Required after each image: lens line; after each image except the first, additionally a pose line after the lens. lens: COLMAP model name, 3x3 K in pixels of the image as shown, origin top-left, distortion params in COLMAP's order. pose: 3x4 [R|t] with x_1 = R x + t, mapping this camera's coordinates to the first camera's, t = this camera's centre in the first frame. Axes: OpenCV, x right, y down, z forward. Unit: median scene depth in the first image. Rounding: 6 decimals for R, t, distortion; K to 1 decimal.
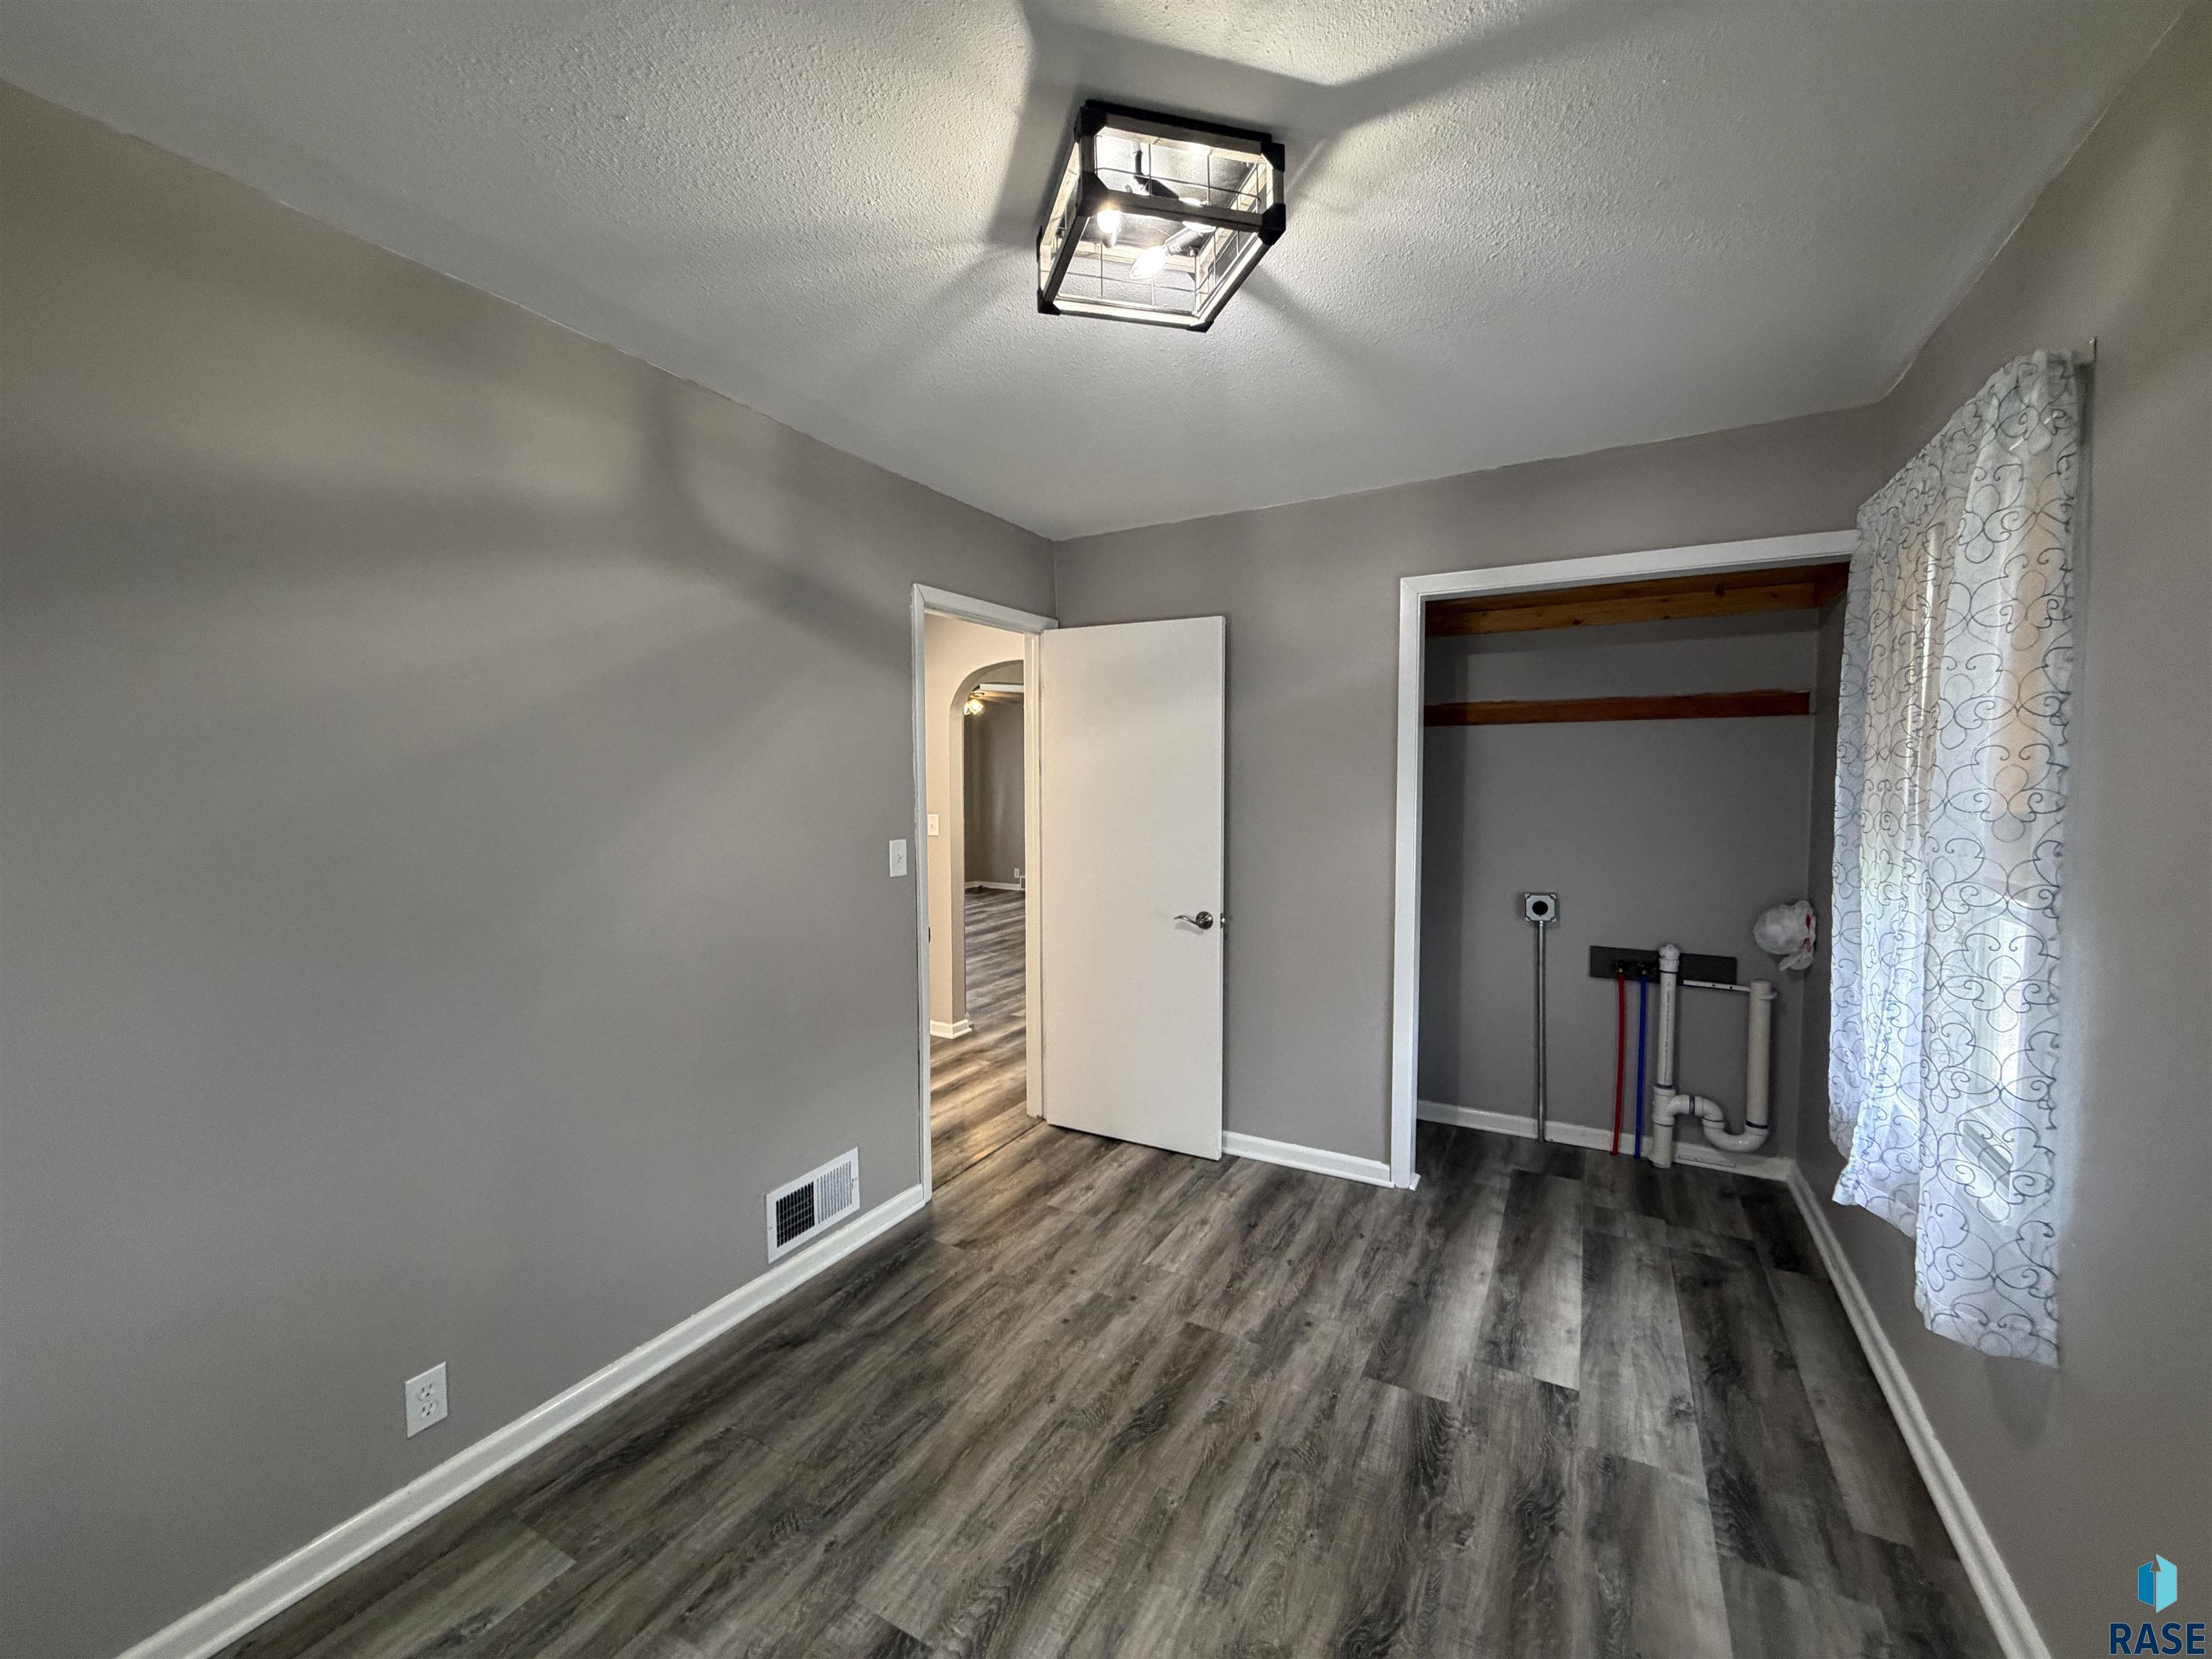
lens RADIAL K [[883.8, 0, 1109.1], [0, 883.8, 820.1], [0, 0, 1]] dist [-0.001814, 0.000029]
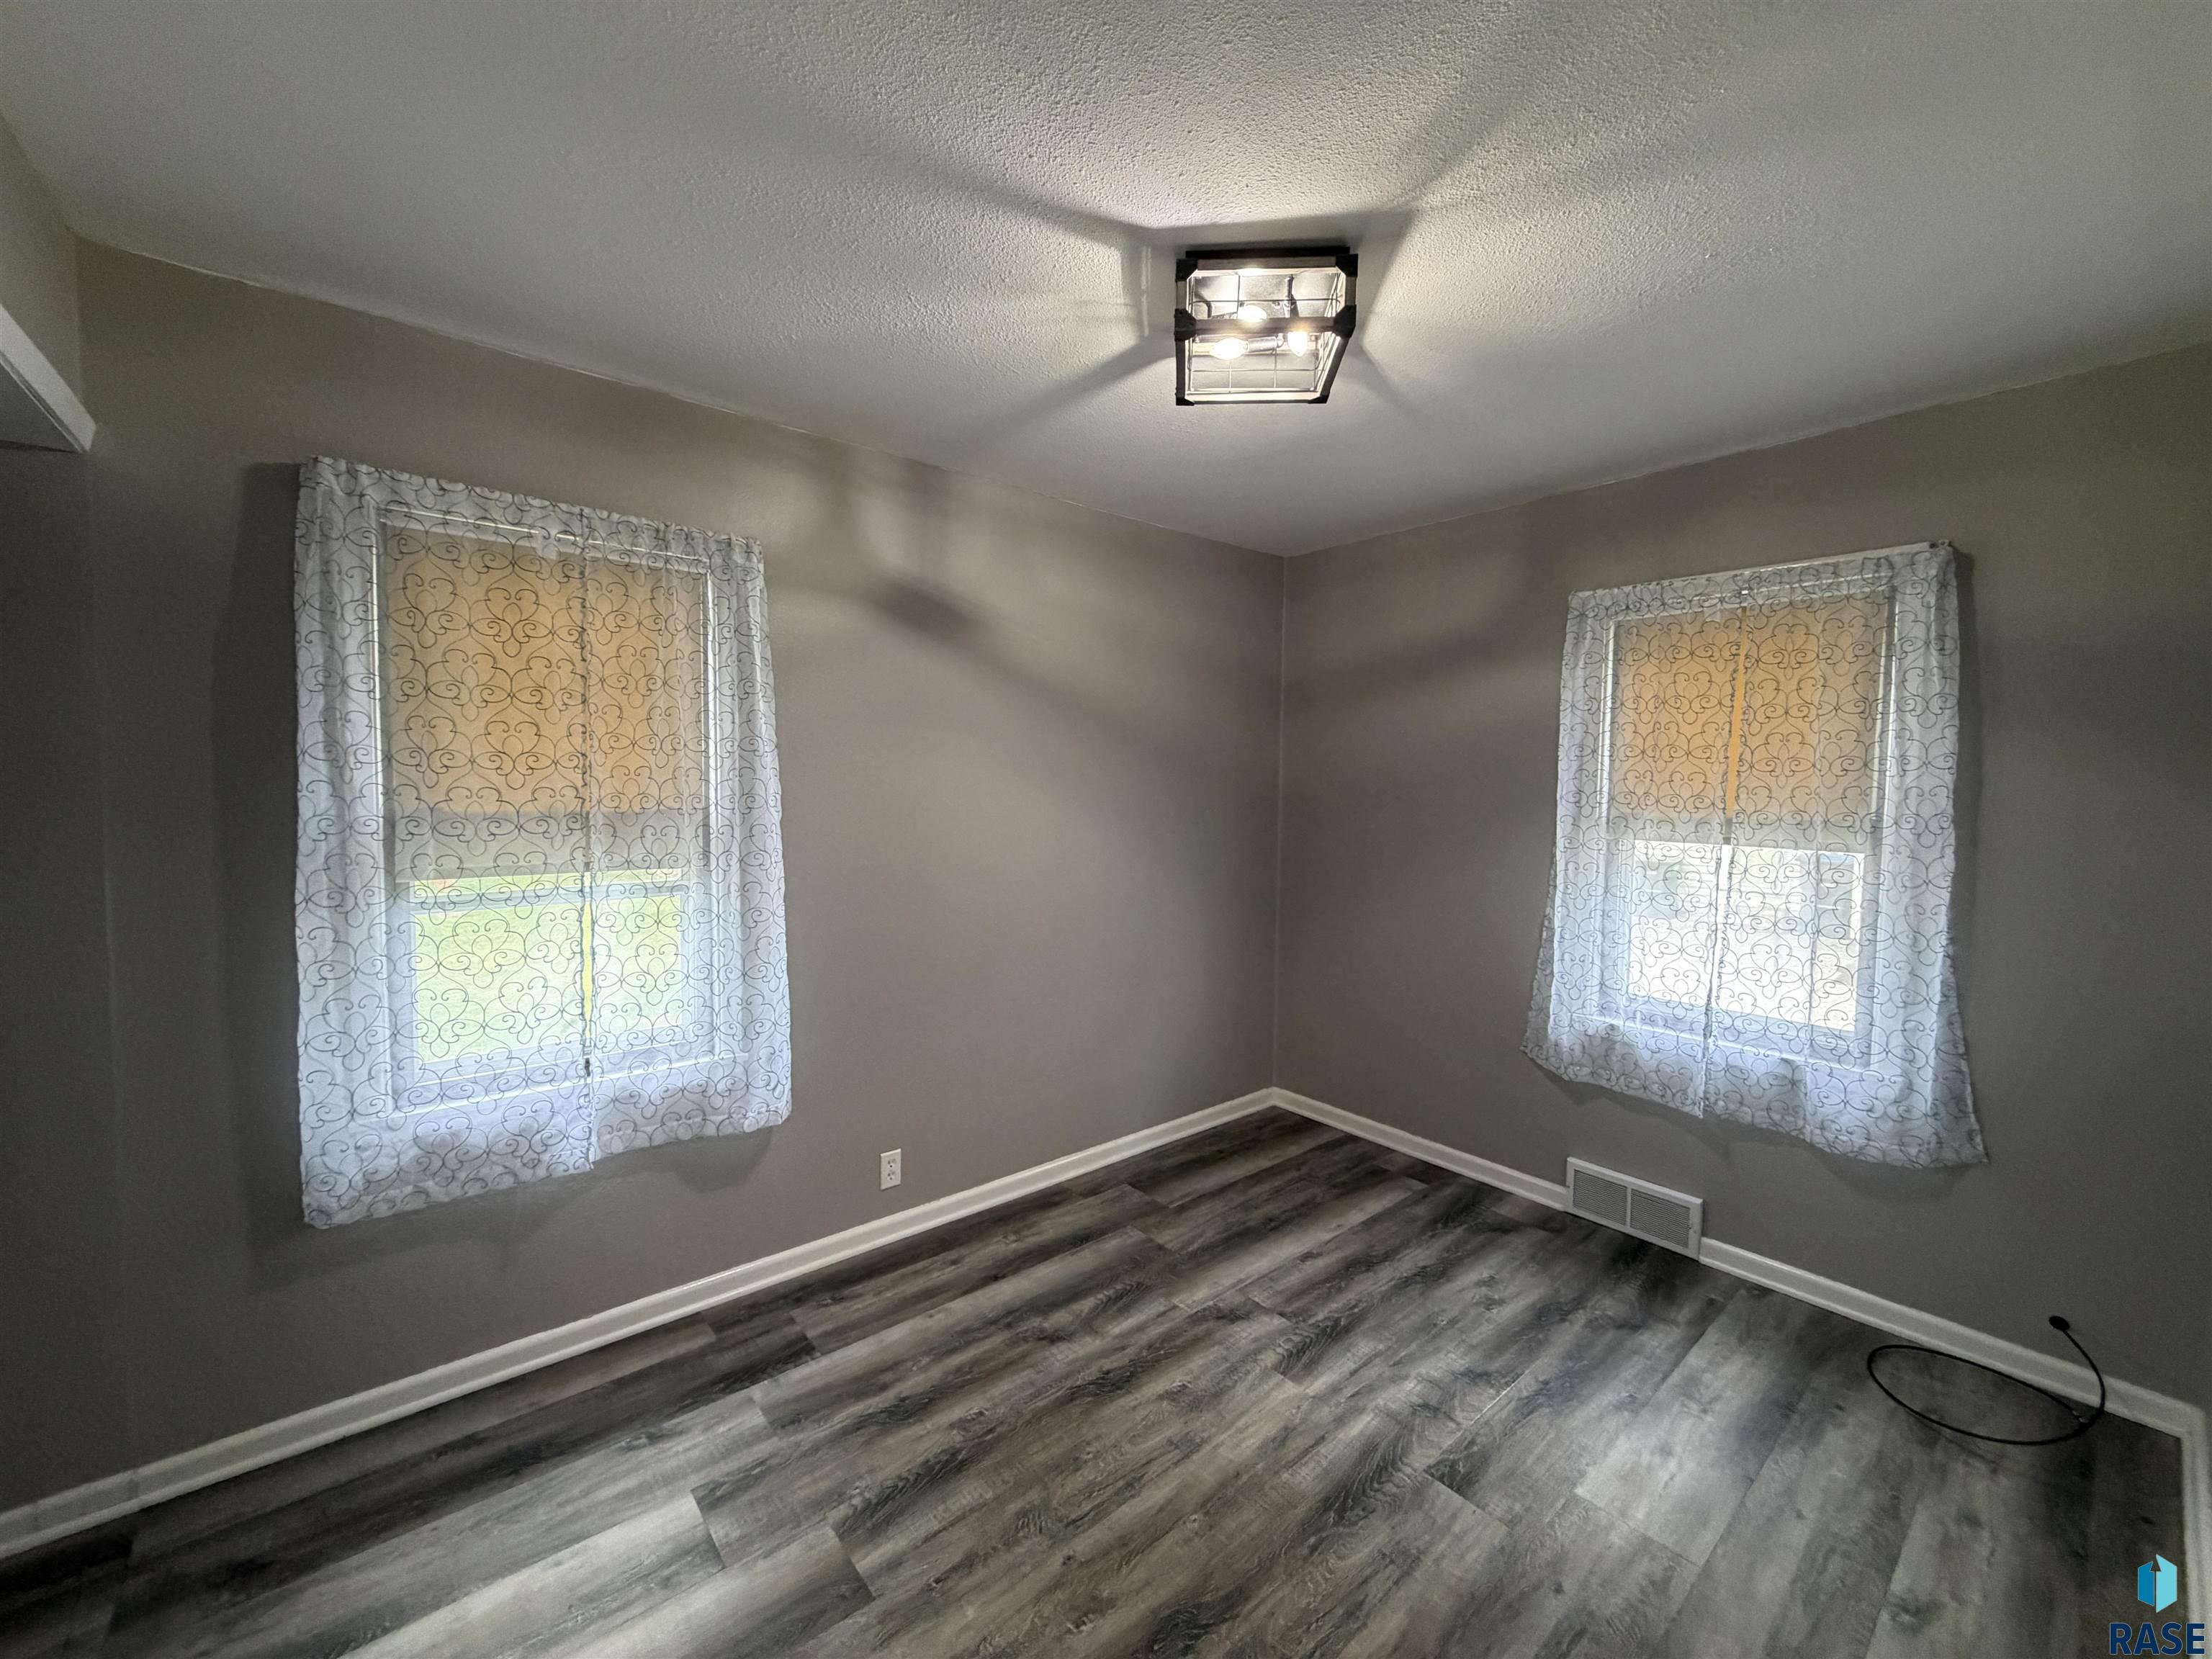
lens RADIAL K [[883.8, 0, 1106.9], [0, 883.8, 837.0], [0, 0, 1]] dist [-0.001814, 0.000029]
pose [[-0.933879, -0.026436, 0.356610, -0.163141], [0.011124, 0.994633, 0.102865, -0.090059], [-0.357415, 0.100030, -0.928573, 1.819207]]
